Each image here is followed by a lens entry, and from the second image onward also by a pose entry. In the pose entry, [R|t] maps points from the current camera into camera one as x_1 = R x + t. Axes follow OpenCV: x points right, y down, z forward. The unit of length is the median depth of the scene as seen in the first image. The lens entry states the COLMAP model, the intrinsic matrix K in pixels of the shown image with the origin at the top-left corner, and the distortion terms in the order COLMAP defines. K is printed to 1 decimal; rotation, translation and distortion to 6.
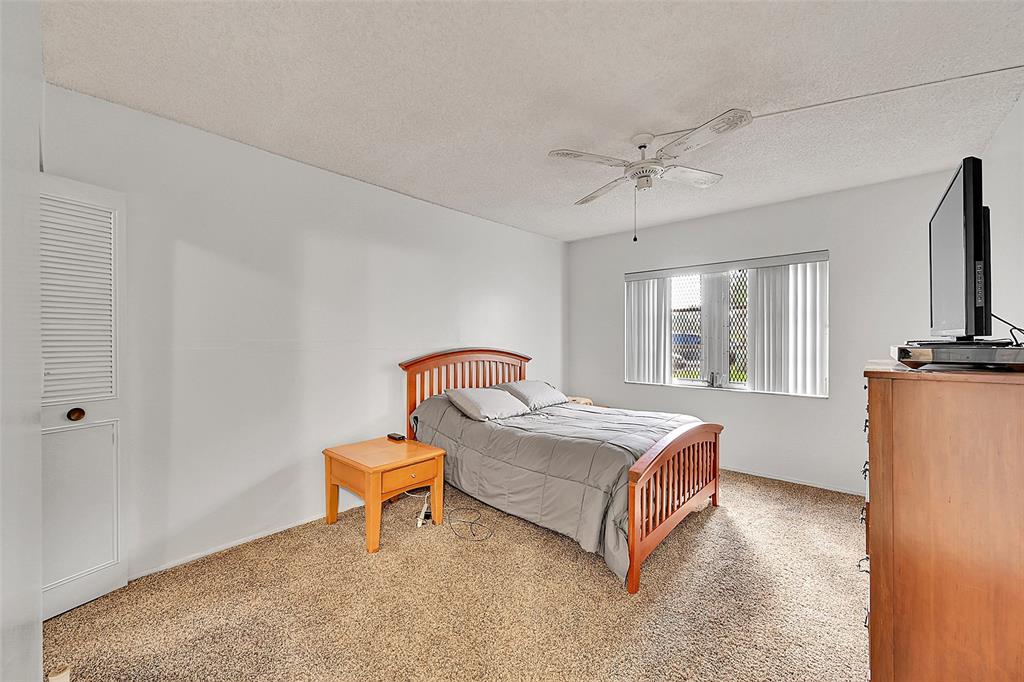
lens RADIAL K [[401.6, 0, 510.2], [0, 401.6, 343.5], [0, 0, 1]] dist [0.001607, 0.000282]
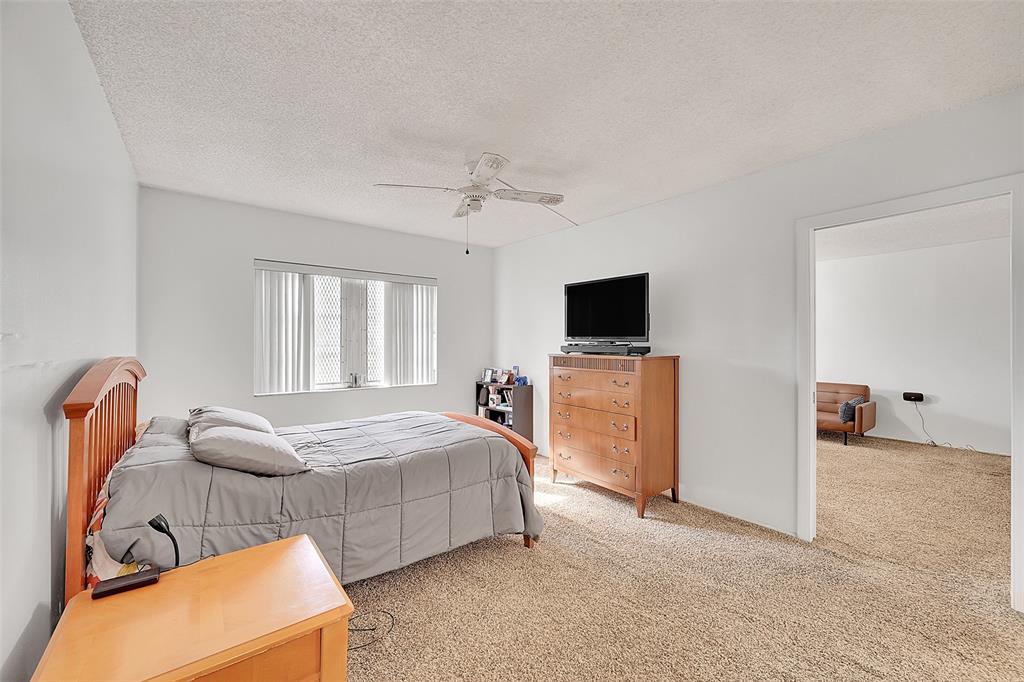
lens RADIAL K [[401.6, 0, 510.2], [0, 401.6, 343.5], [0, 0, 1]] dist [0.001607, 0.000282]
pose [[0.196852, -0.001734, 0.980432, -0.510149], [0.003799, 0.999992, 0.001006, -0.006057], [-0.980426, 0.003526, 0.196857, 0.453311]]
